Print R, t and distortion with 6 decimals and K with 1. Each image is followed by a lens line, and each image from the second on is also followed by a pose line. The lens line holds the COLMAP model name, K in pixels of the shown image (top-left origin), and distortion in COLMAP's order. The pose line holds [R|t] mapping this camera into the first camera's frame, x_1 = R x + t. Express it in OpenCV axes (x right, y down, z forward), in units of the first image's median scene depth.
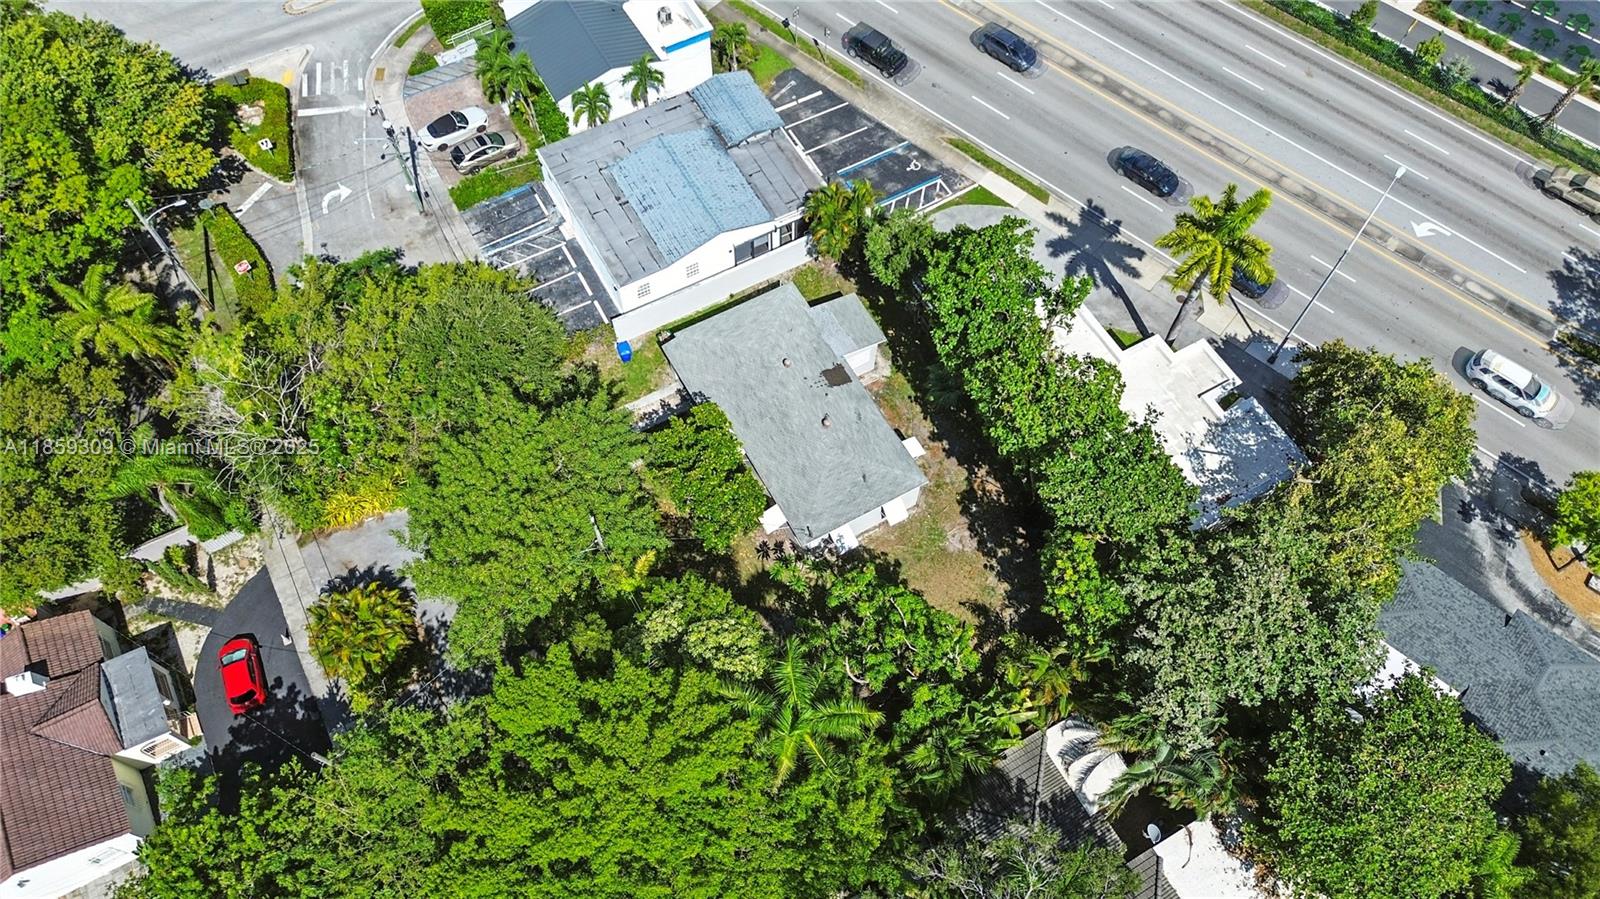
lens RADIAL K [[1122.7, 0, 808.1], [0, 1122.7, 450.1], [0, 0, 1]] dist [0.002901, 0.000254]
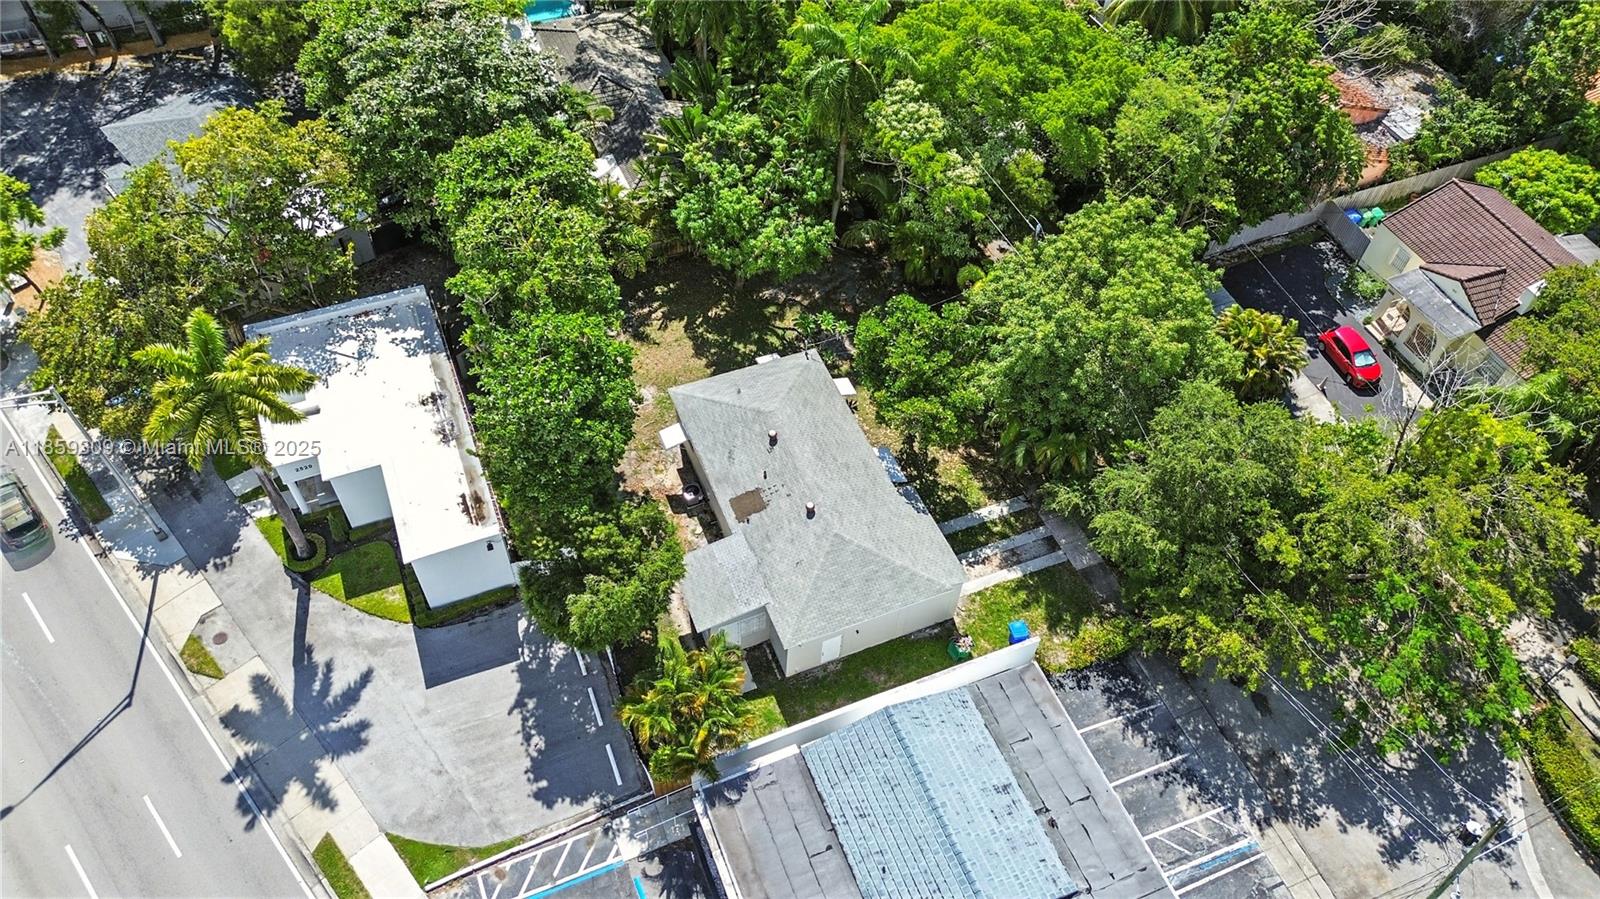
lens RADIAL K [[1122.7, 0, 808.1], [0, 1122.7, 450.1], [0, 0, 1]] dist [0.002901, 0.000254]
pose [[-0.991176, -0.128318, 0.033237, -0.035532], [0.081796, -0.394789, 0.915123, -0.685520], [-0.104305, 0.909767, 0.401801, 0.574365]]
